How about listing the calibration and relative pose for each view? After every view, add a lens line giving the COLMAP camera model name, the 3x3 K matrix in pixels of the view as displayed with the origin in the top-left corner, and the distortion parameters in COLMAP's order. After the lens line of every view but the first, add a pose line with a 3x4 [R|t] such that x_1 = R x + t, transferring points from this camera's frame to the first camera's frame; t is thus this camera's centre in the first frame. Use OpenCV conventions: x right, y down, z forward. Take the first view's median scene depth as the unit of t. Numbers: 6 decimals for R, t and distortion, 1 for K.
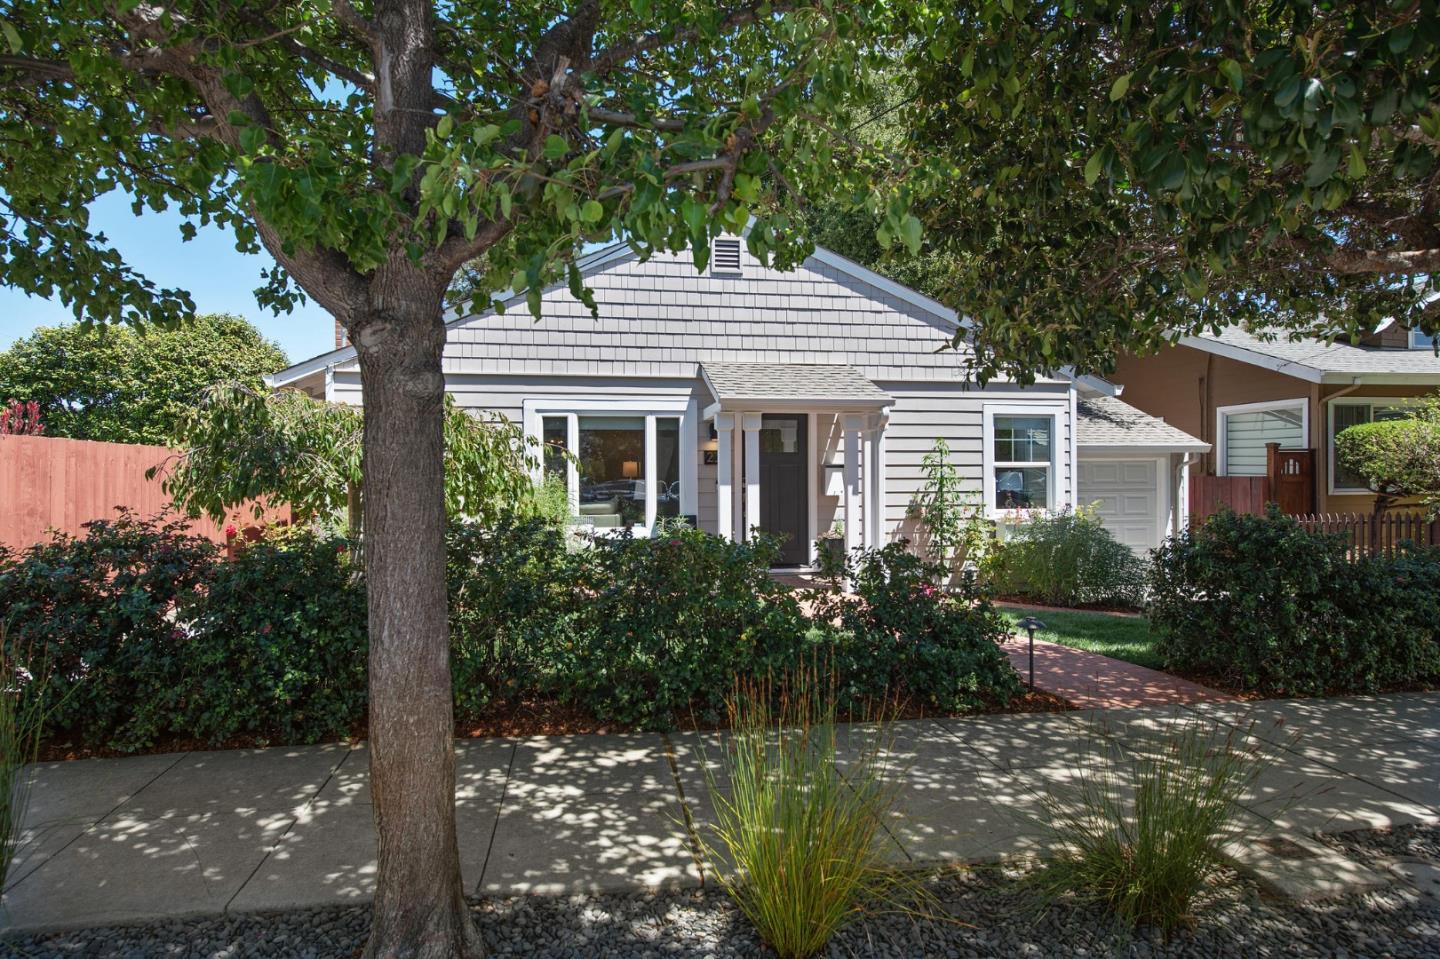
lens RADIAL K [[746.3, 0, 714.8], [0, 746.3, 473.9], [0, 0, 1]] dist [-0.006650, -0.000717]
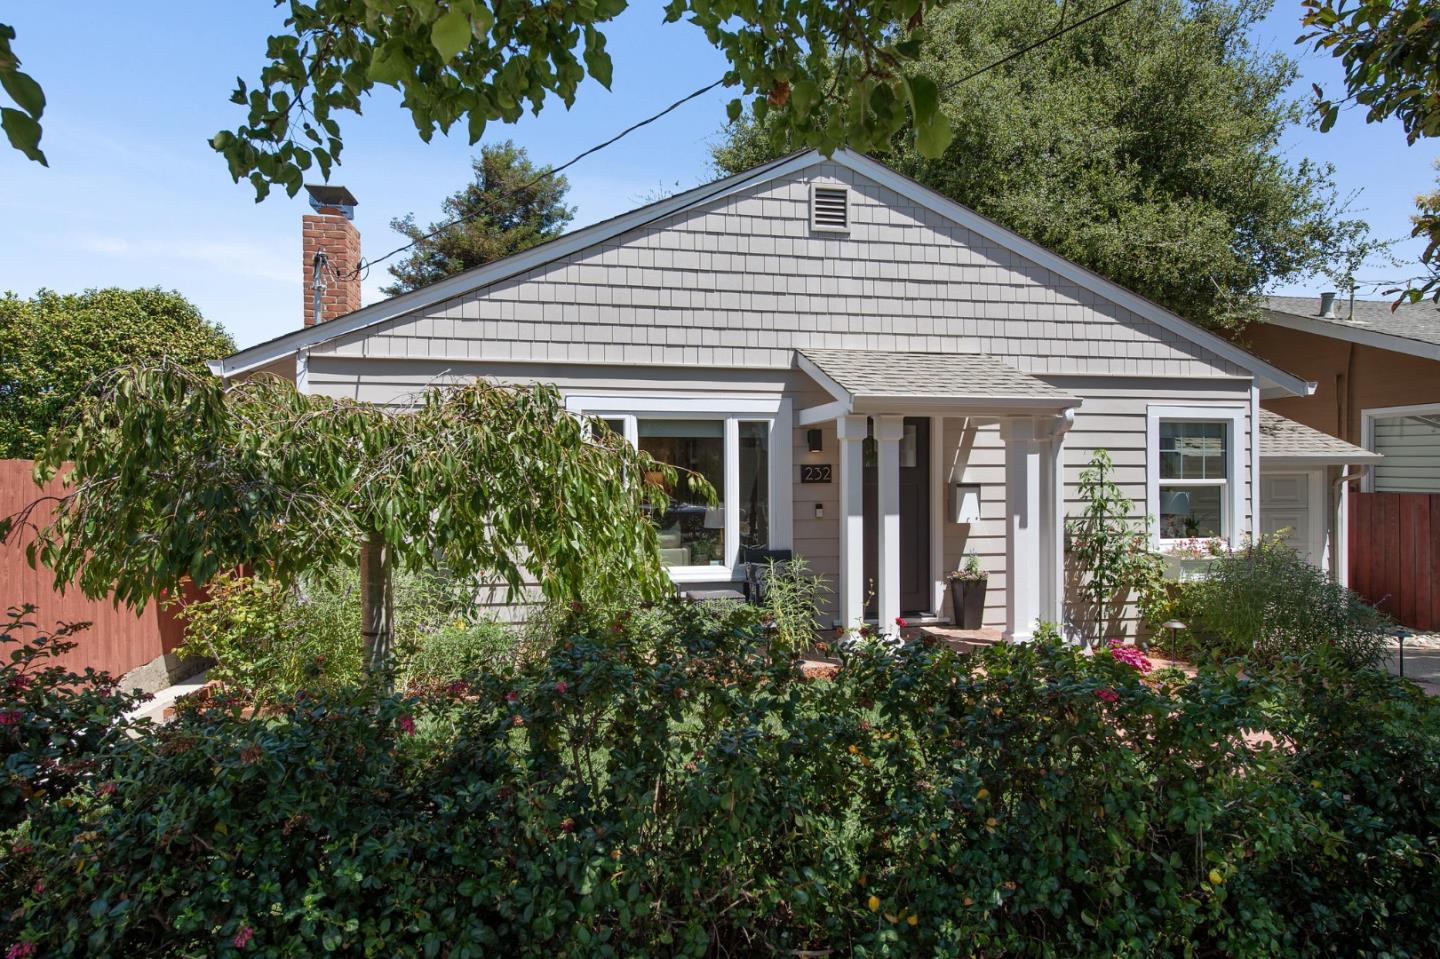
lens RADIAL K [[789.9, 0, 720.0], [0, 789.9, 479.5], [0, 0, 1]] dist [0.004964, -0.000228]
pose [[0.999370, 0.001741, 0.035444, -0.123101], [-0.001871, 0.999992, 0.003630, -0.018594], [-0.035438, -0.003694, 0.999365, 0.192268]]
